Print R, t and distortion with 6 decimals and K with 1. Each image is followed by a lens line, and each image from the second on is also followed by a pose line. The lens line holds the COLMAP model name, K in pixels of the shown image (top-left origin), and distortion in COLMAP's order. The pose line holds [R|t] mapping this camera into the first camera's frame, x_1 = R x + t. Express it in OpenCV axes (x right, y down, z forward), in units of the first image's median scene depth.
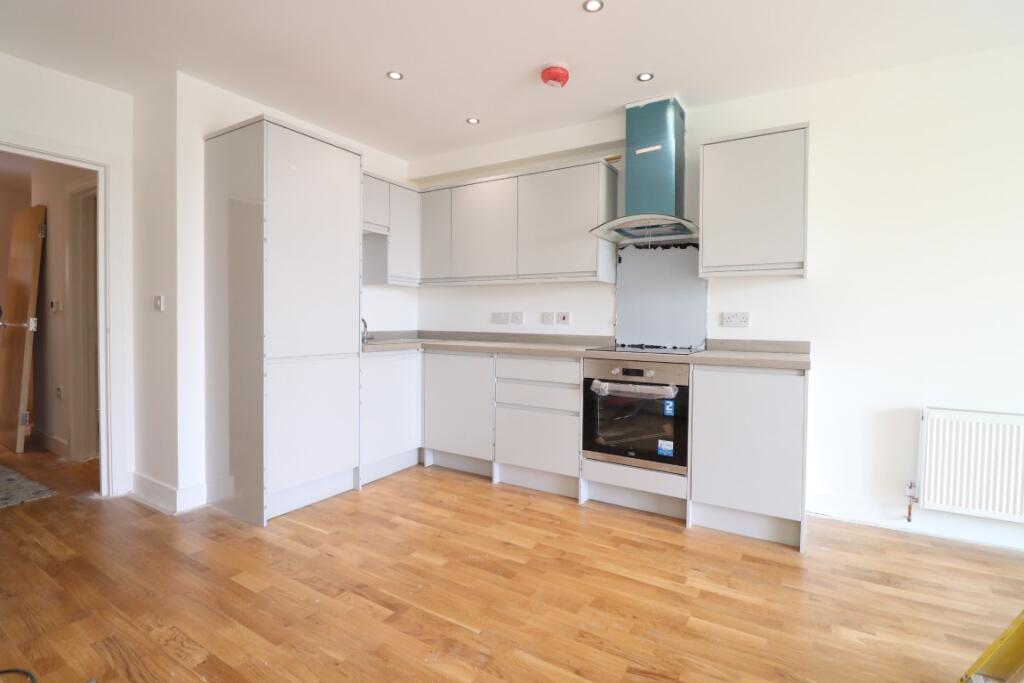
lens RADIAL K [[480.5, 0, 513.7], [0, 480.5, 333.7], [0, 0, 1]] dist [-0.002320, -0.013887]
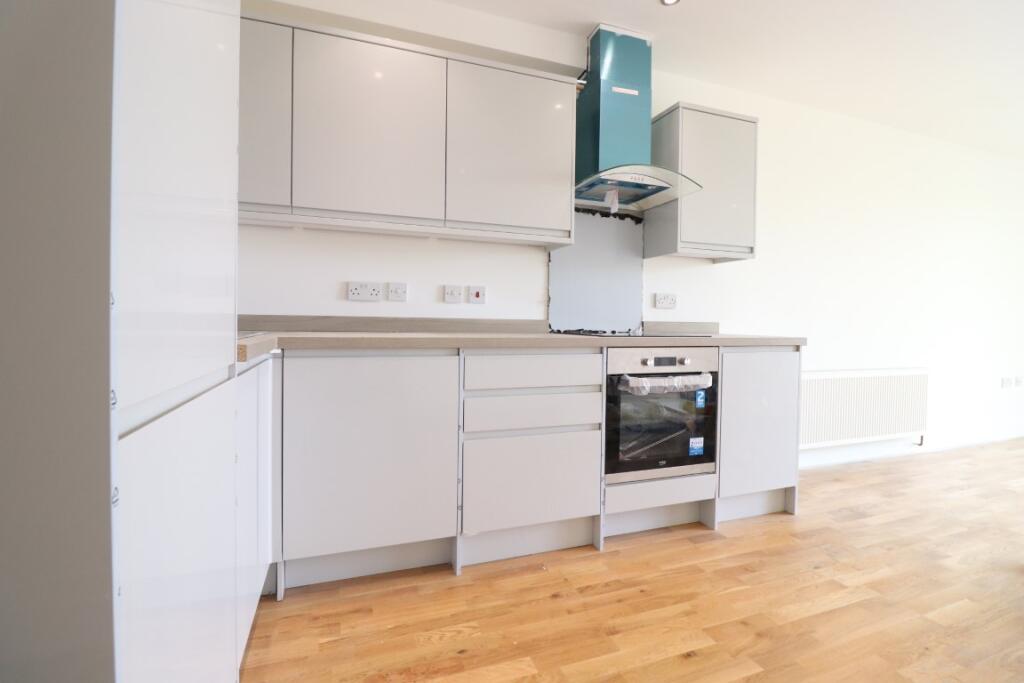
lens RADIAL K [[480.5, 0, 513.7], [0, 480.5, 333.7], [0, 0, 1]] dist [-0.002320, -0.013887]
pose [[0.613652, -0.022501, 0.789256, -0.540999], [0.015517, 0.999744, 0.016437, 0.017012], [-0.789424, 0.002160, 0.613845, 0.709895]]
